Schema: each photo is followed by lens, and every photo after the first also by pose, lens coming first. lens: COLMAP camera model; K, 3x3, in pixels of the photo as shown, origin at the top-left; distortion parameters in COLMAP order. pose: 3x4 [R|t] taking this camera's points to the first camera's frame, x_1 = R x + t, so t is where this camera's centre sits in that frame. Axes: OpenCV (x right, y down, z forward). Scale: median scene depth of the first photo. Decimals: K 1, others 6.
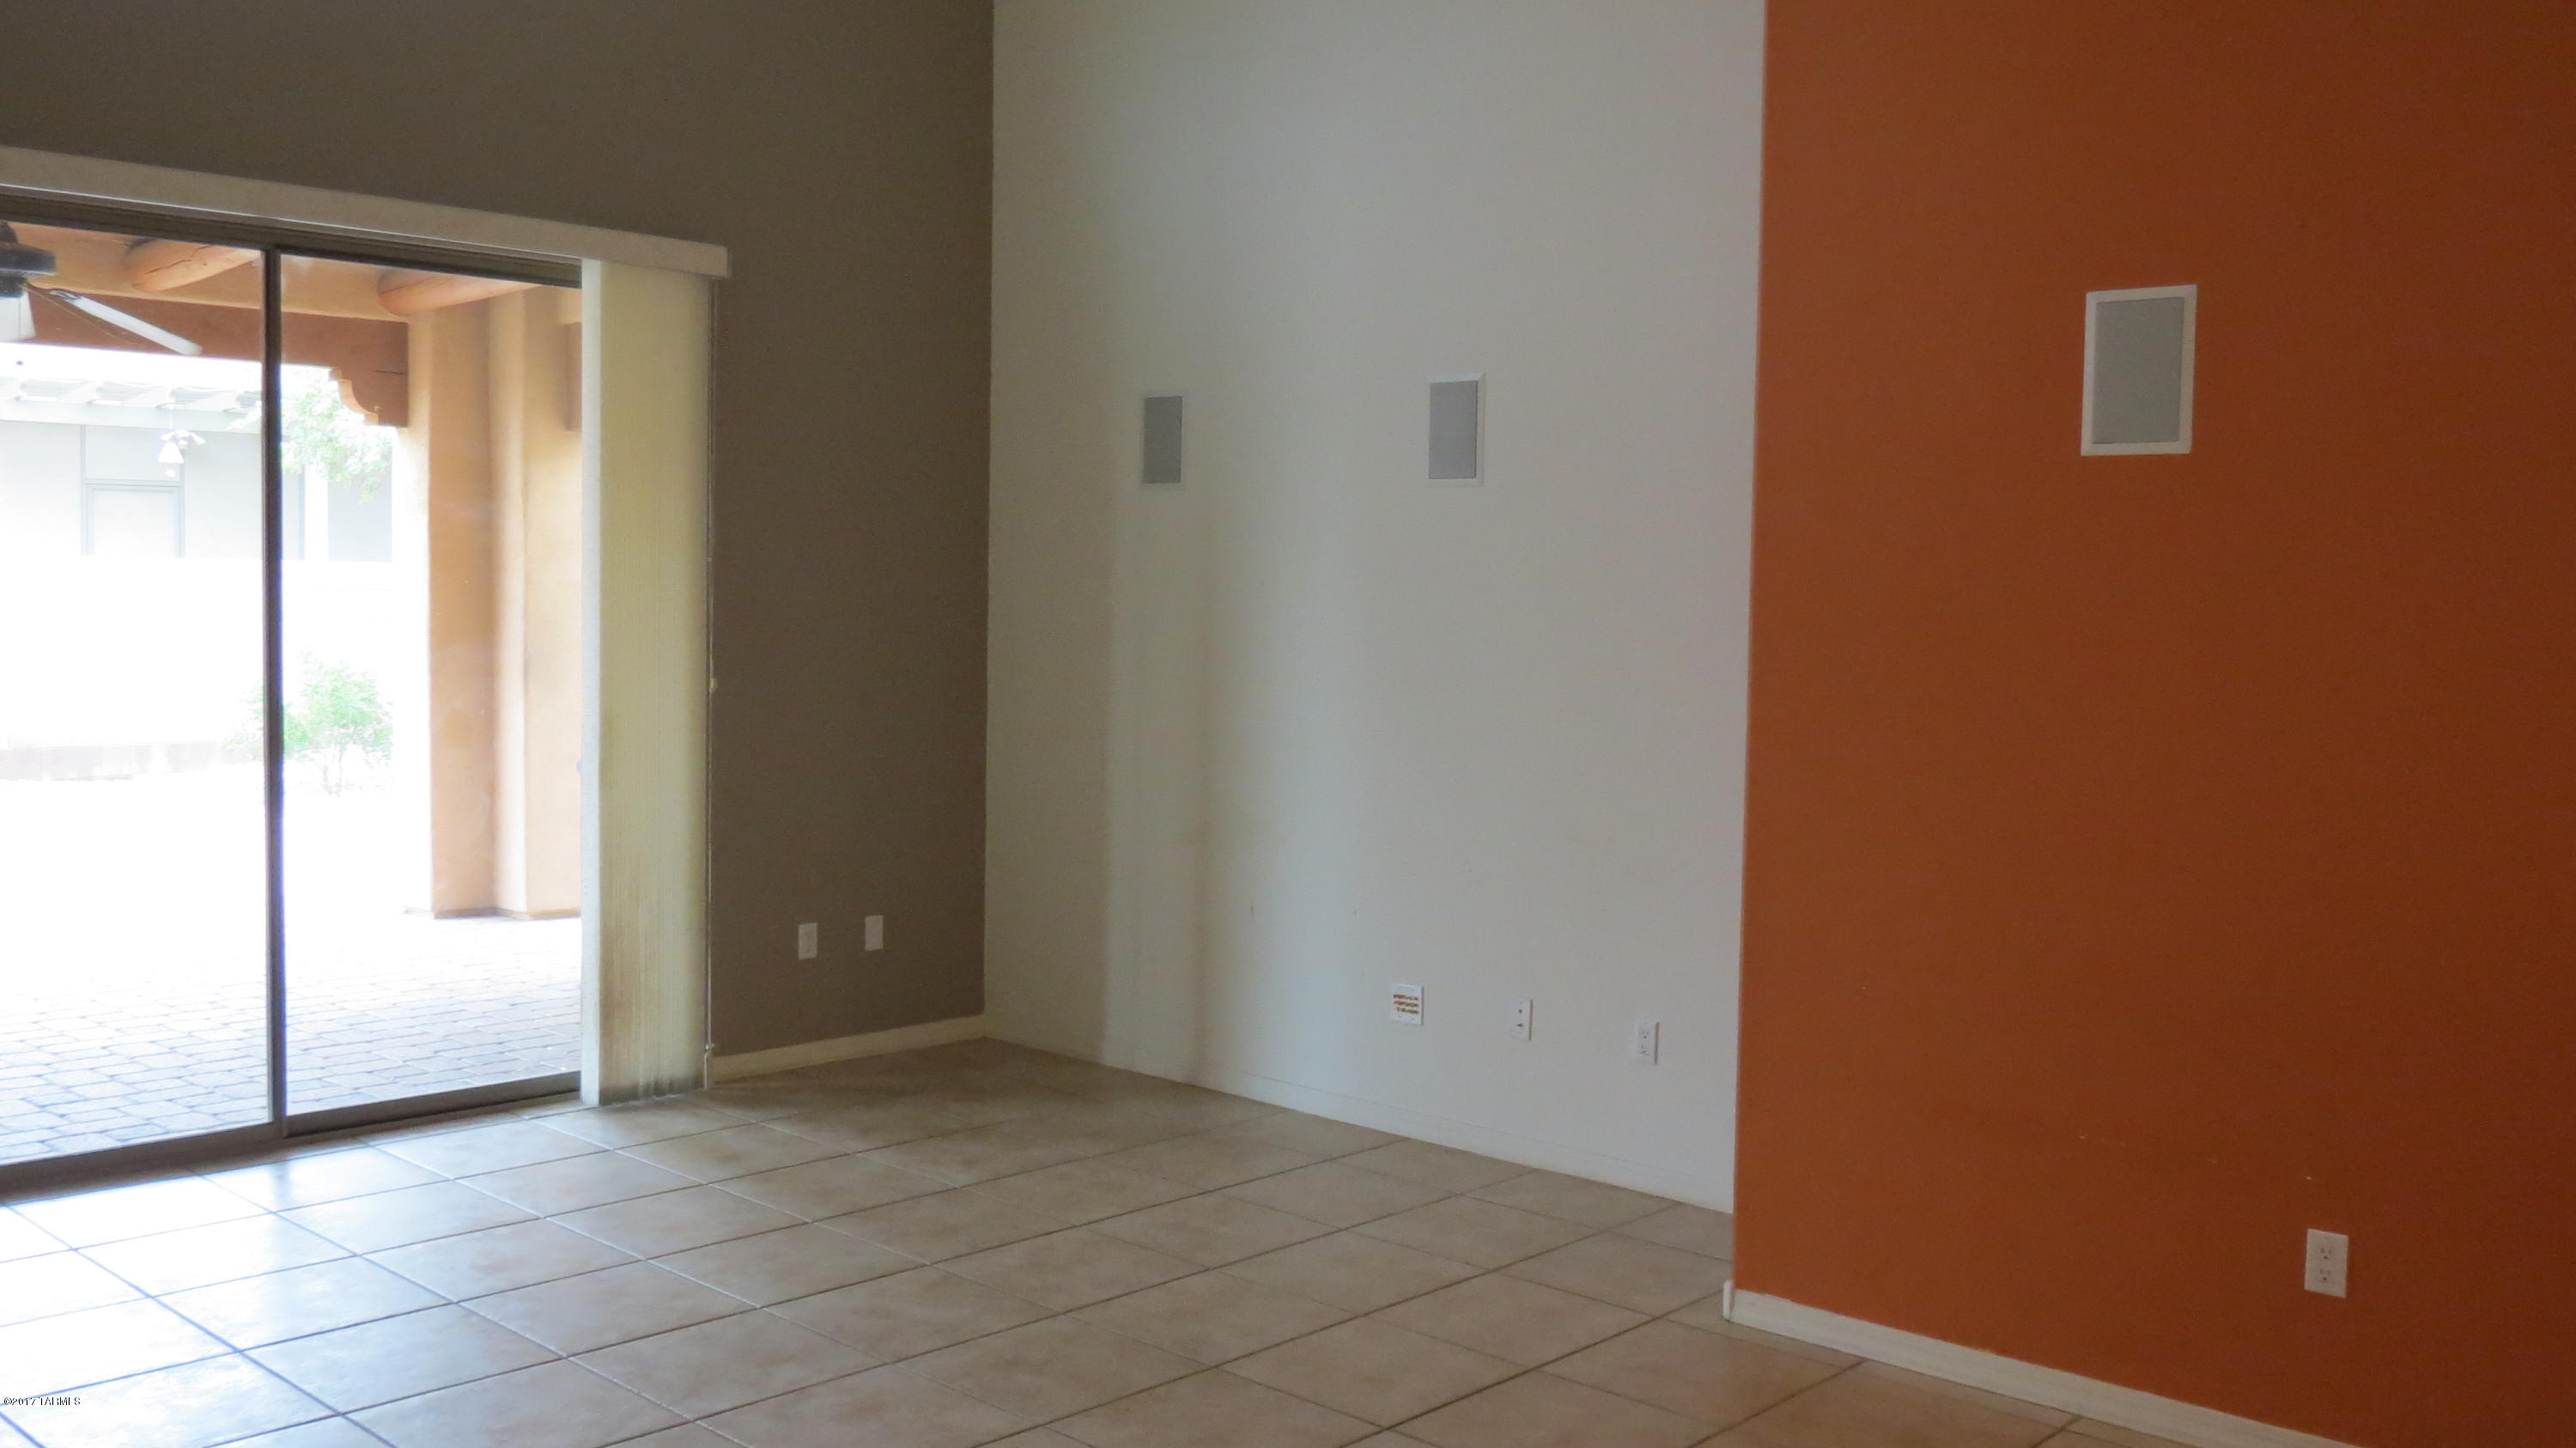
lens RADIAL K [[2282.9, 0, 1287.6], [0, 2282.9, 720.7], [0, 0, 1]] dist [-0.012750, -0.013213]
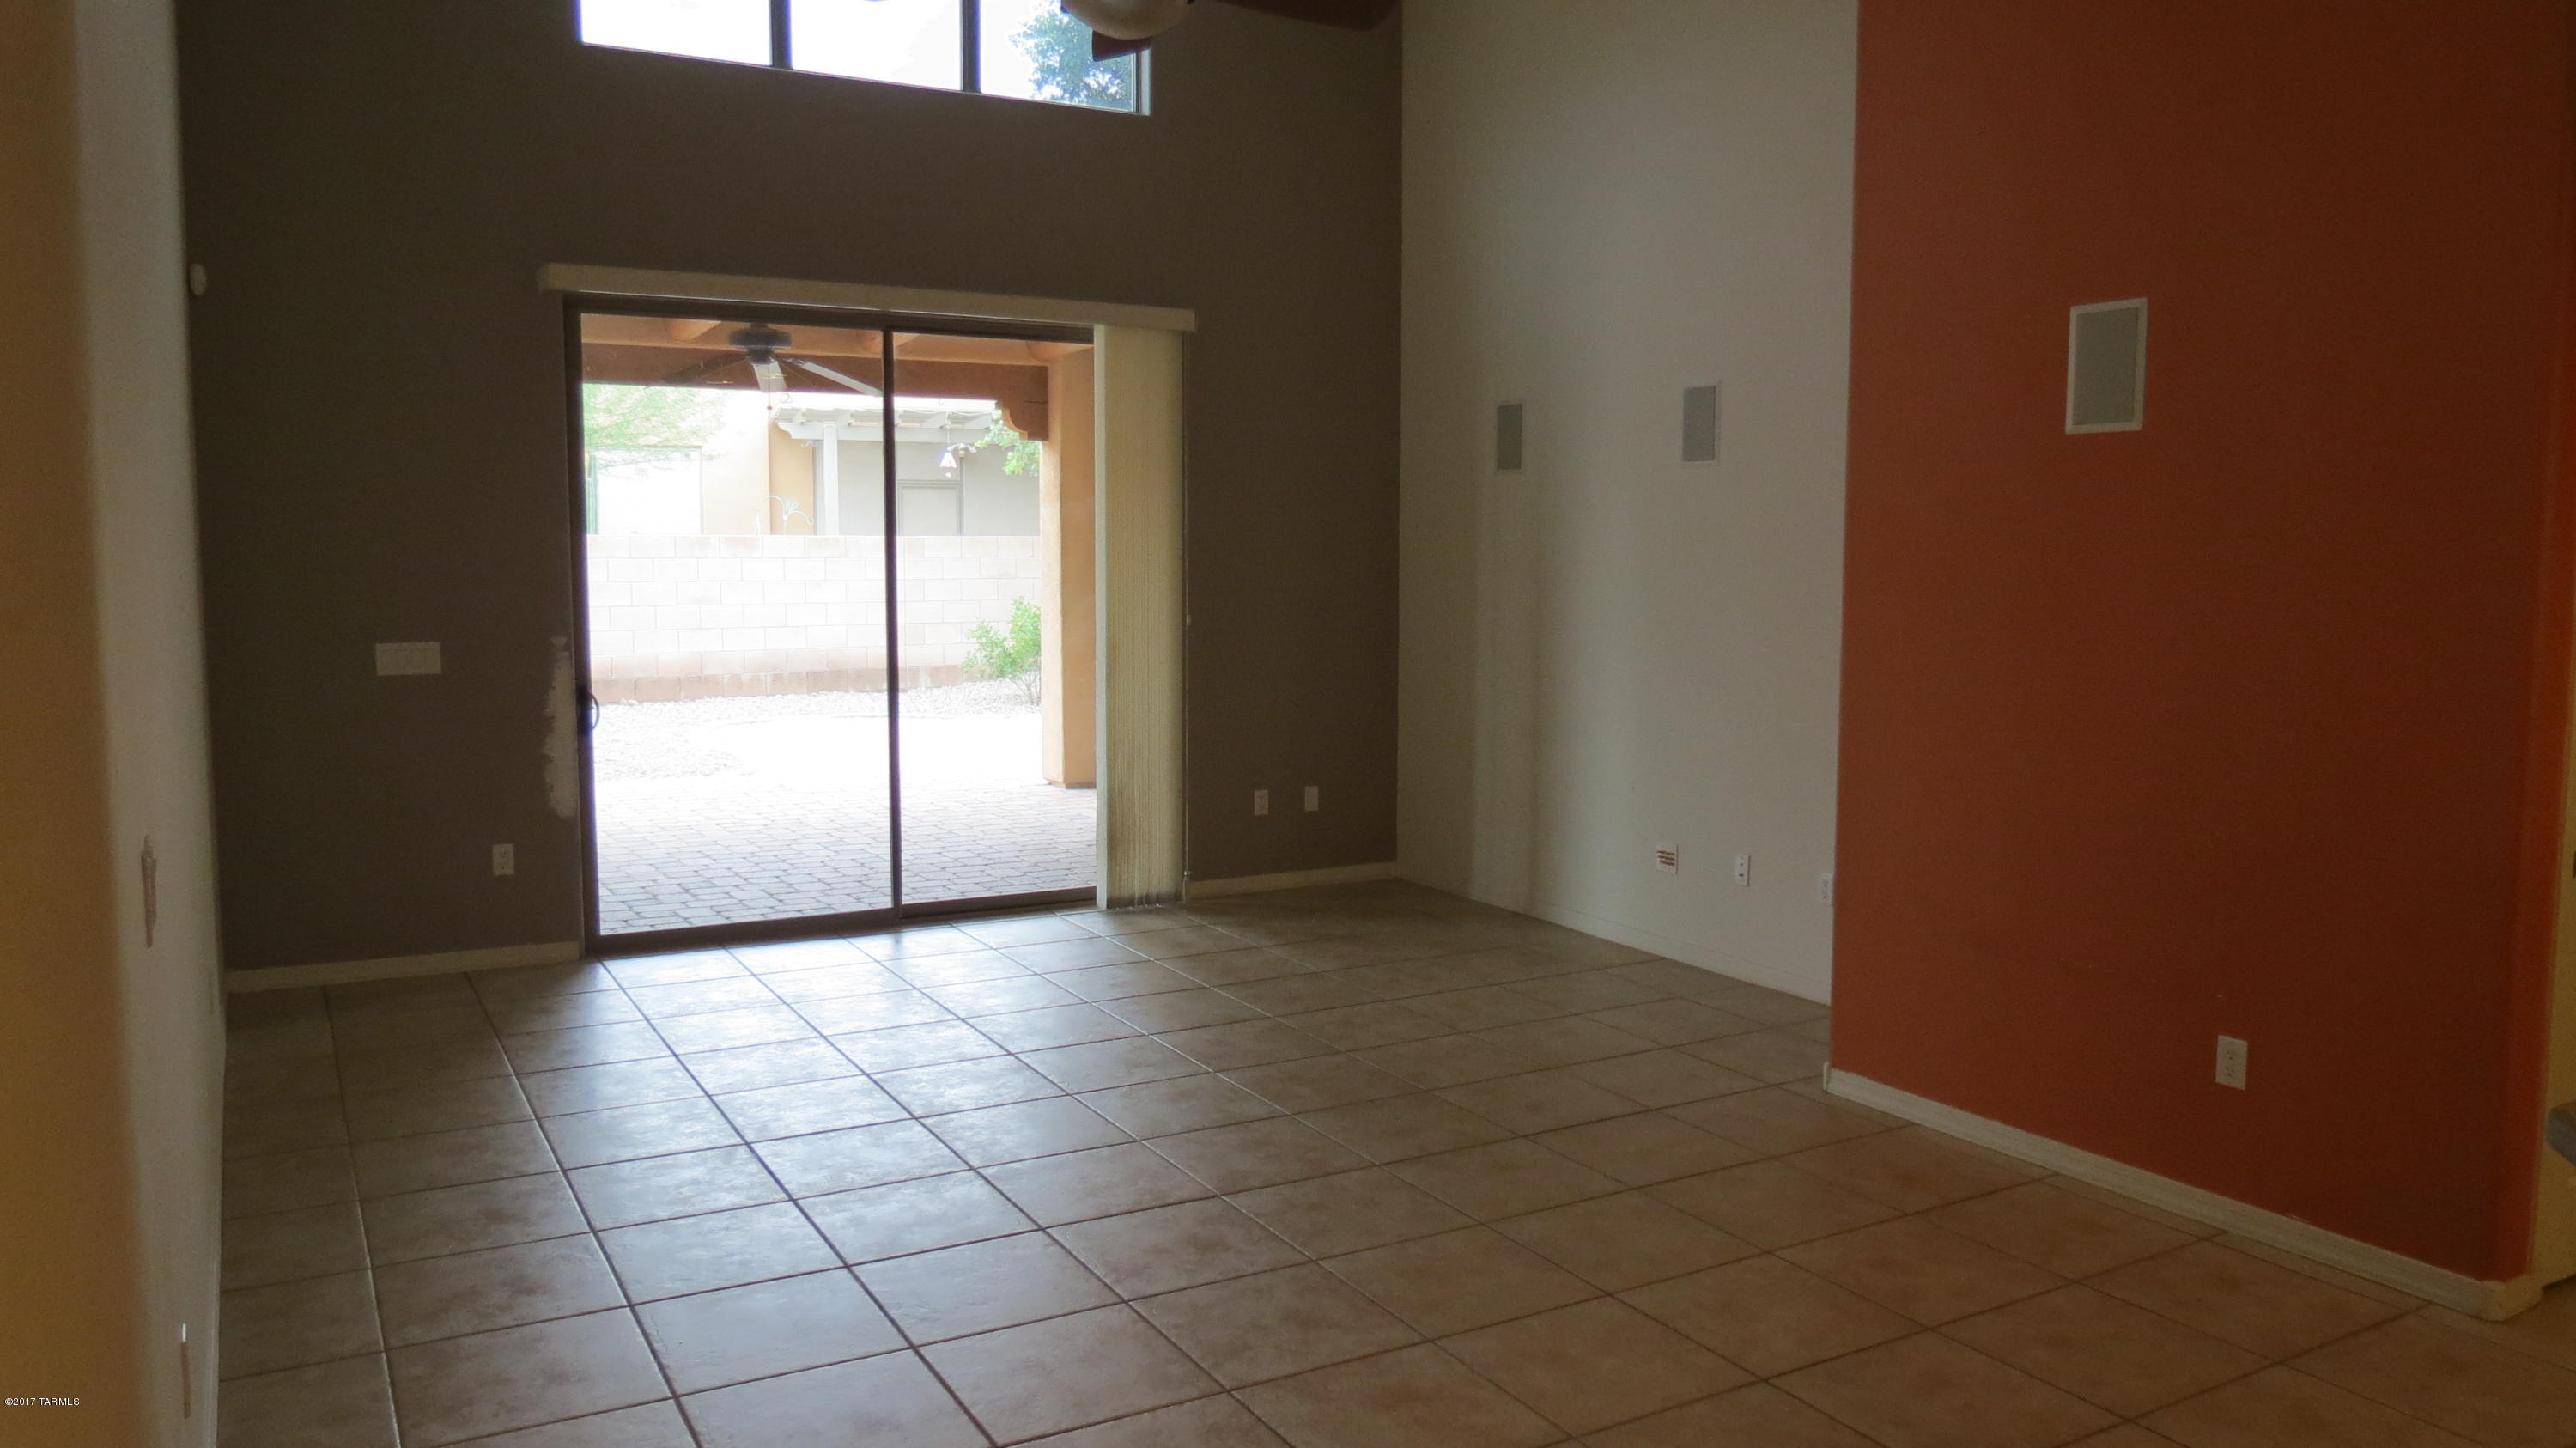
lens RADIAL K [[1839.7, 0, 1287.7], [0, 1839.7, 722.6], [0, 0, 1]] dist [-0.000161, -0.005381]
pose [[0.955993, 0.014453, -0.293033, 0.154249], [-0.004151, 0.999352, 0.035749, 0.007703], [0.293360, -0.032959, 0.955434, -0.086391]]
